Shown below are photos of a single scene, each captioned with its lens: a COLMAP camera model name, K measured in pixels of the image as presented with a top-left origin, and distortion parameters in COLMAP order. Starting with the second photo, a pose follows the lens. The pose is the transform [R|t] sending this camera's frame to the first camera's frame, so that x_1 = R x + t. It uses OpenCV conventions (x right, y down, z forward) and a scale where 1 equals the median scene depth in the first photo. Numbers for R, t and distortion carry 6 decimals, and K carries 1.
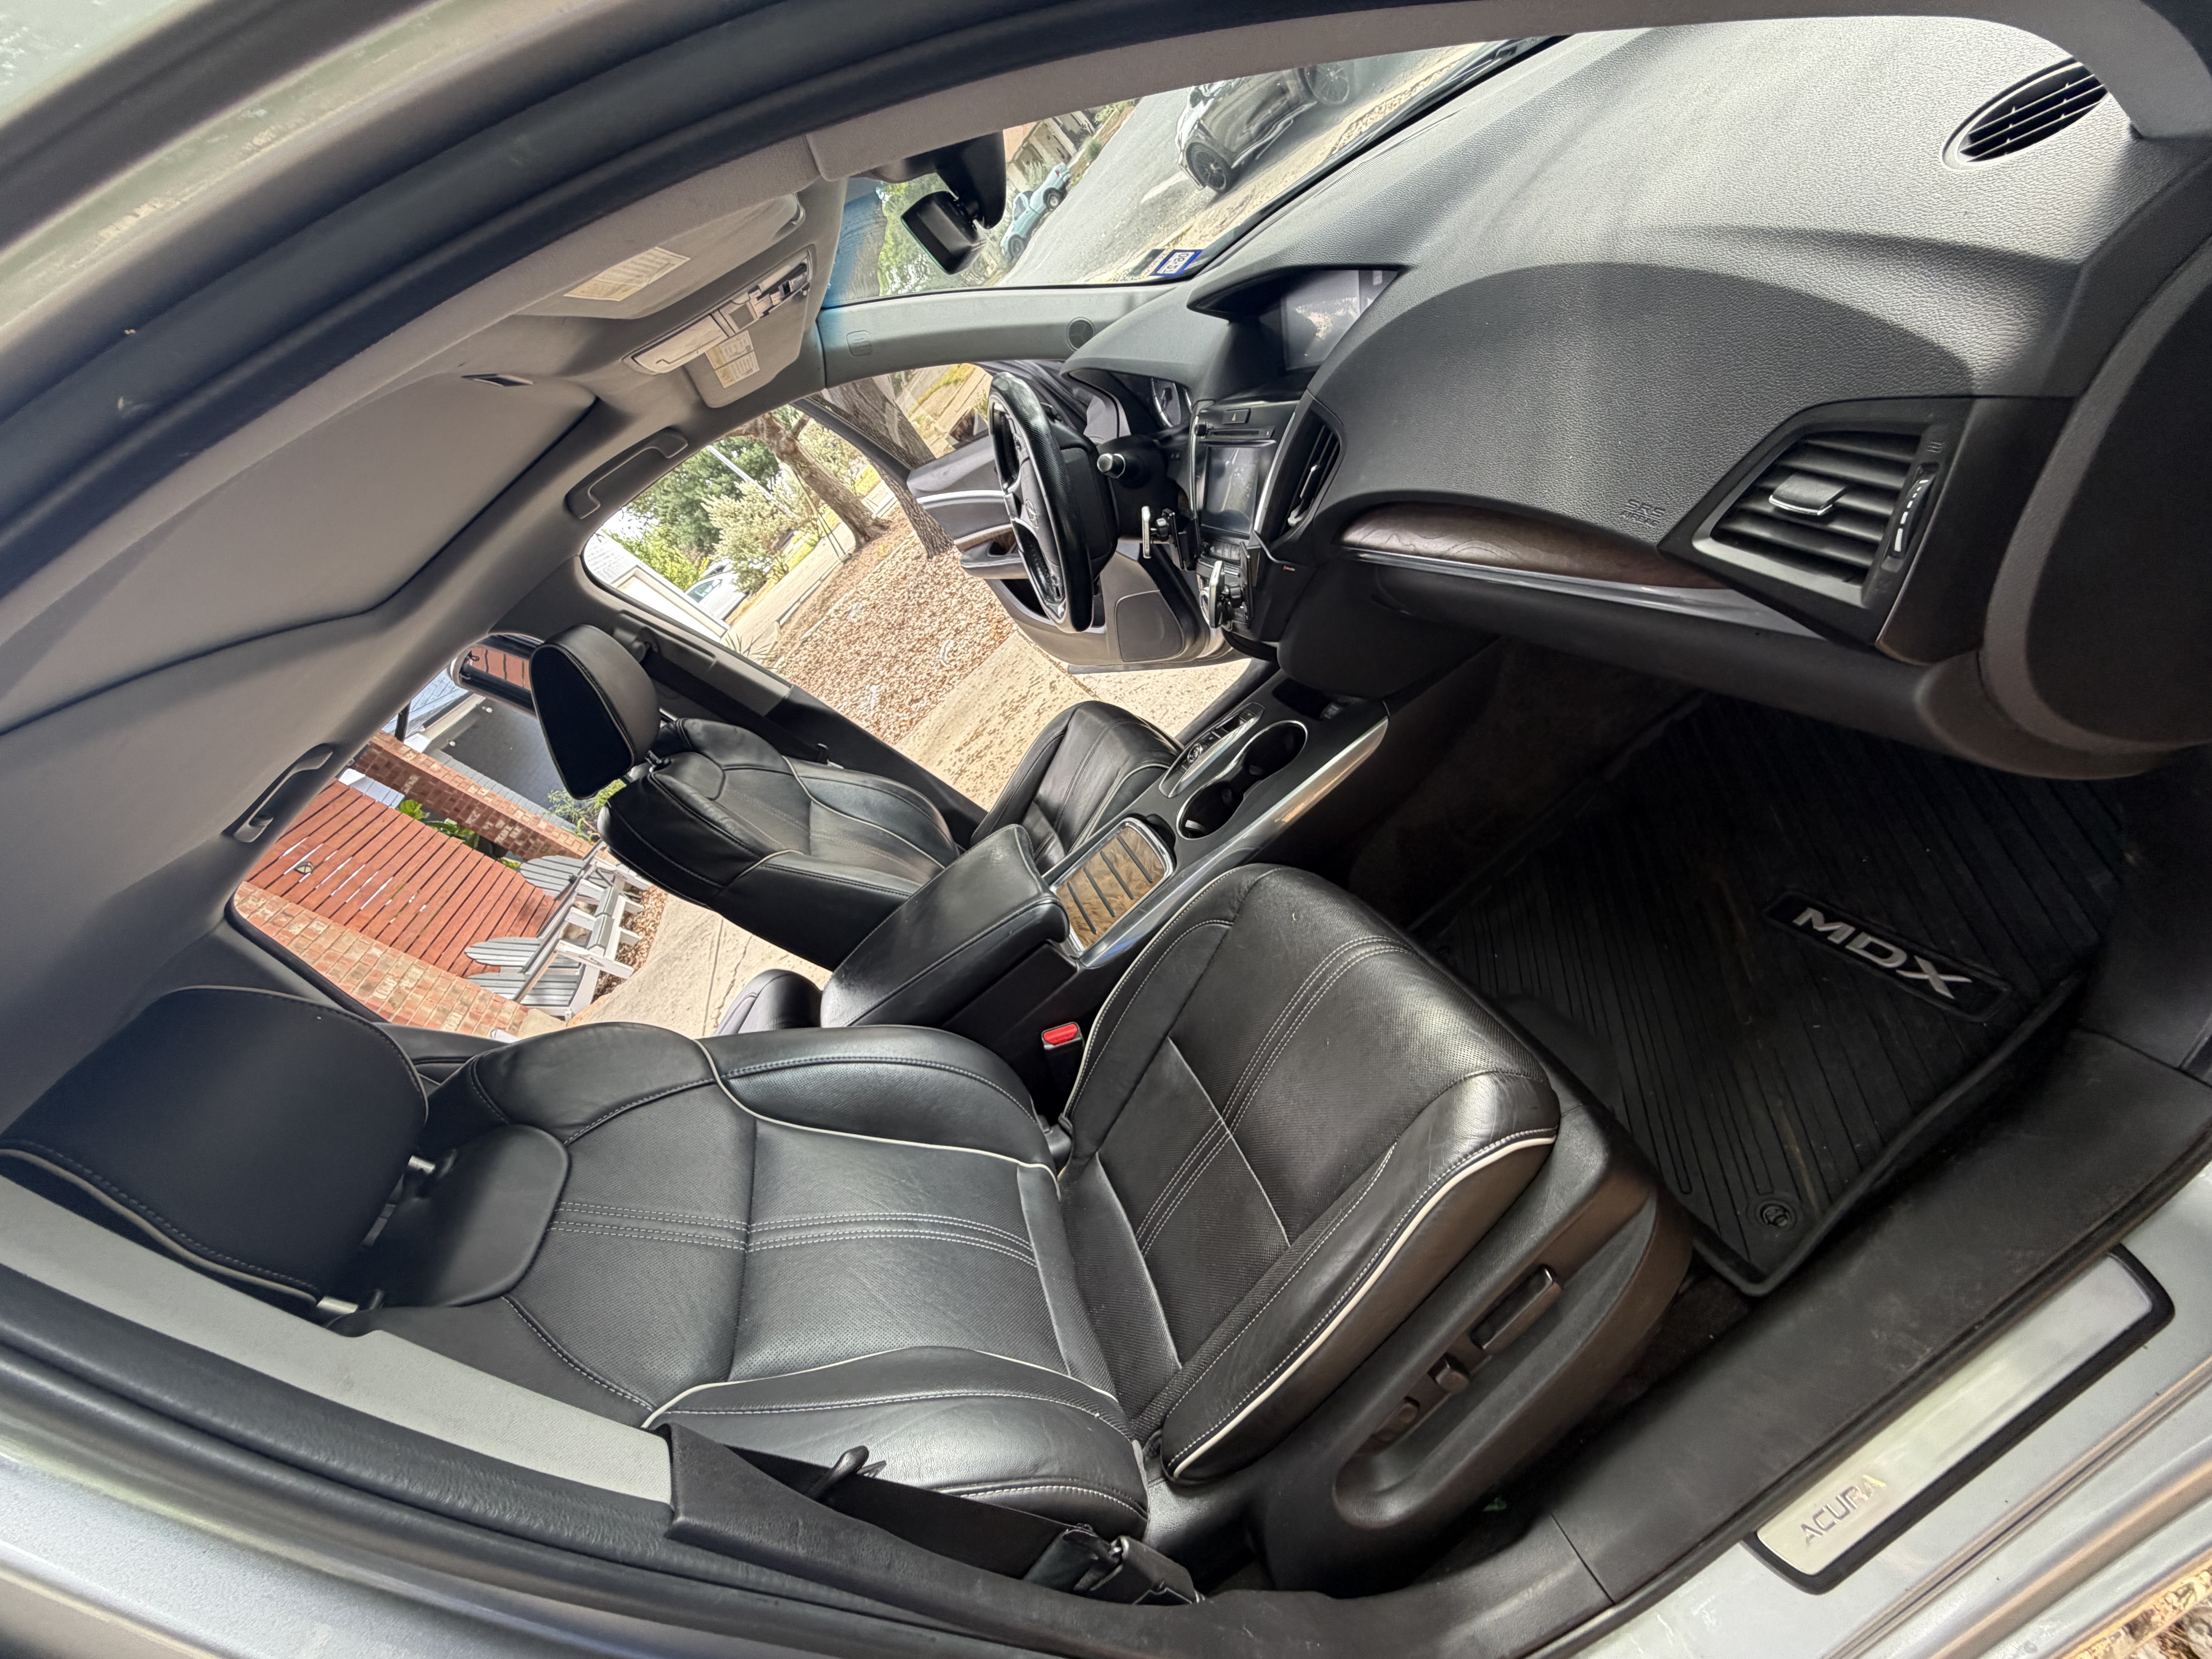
lens RADIAL K [[874.5, 0, 1106.0], [0, 874.5, 829.5], [0, 0, 1]] dist [-0.001806, 0.000642]
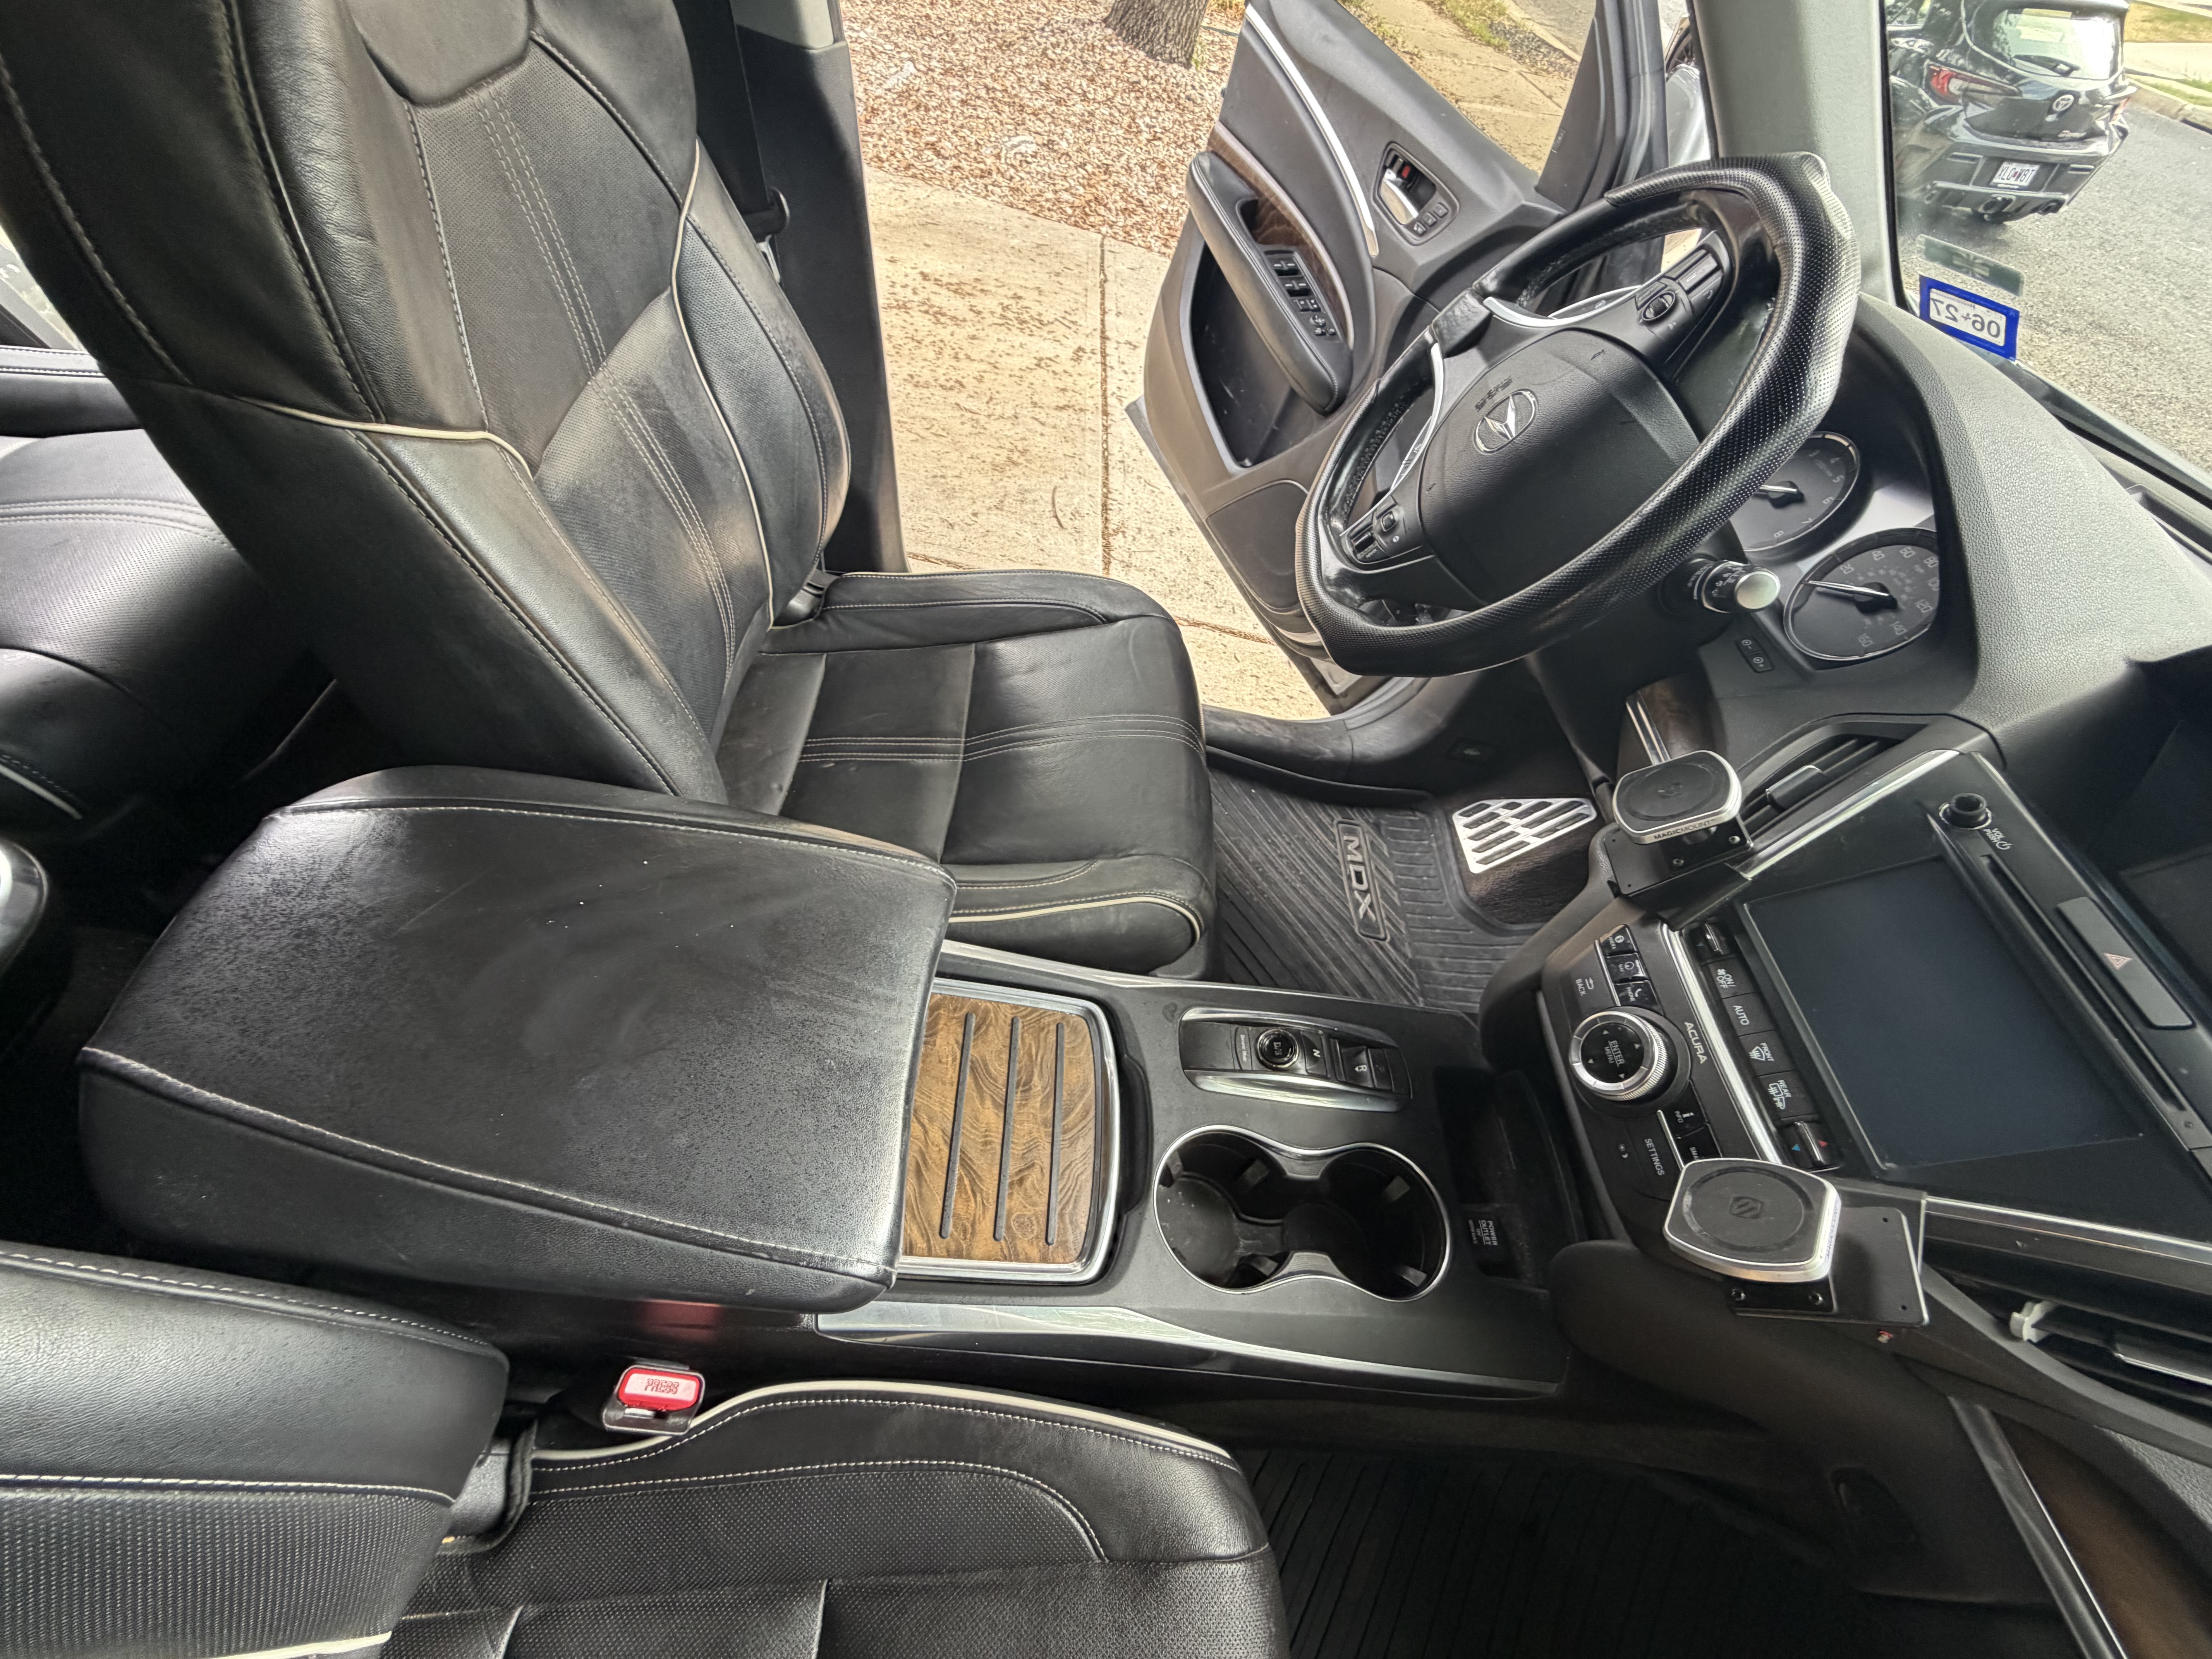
lens RADIAL K [[874.5, 0, 1106.0], [0, 874.5, 829.5], [0, 0, 1]] dist [-0.001806, 0.000642]
pose [[0.558226, 0.708069, 0.432459, -0.199124], [-0.813364, 0.569914, 0.116780, -0.100382], [-0.163776, -0.416936, 0.894059, 0.435435]]
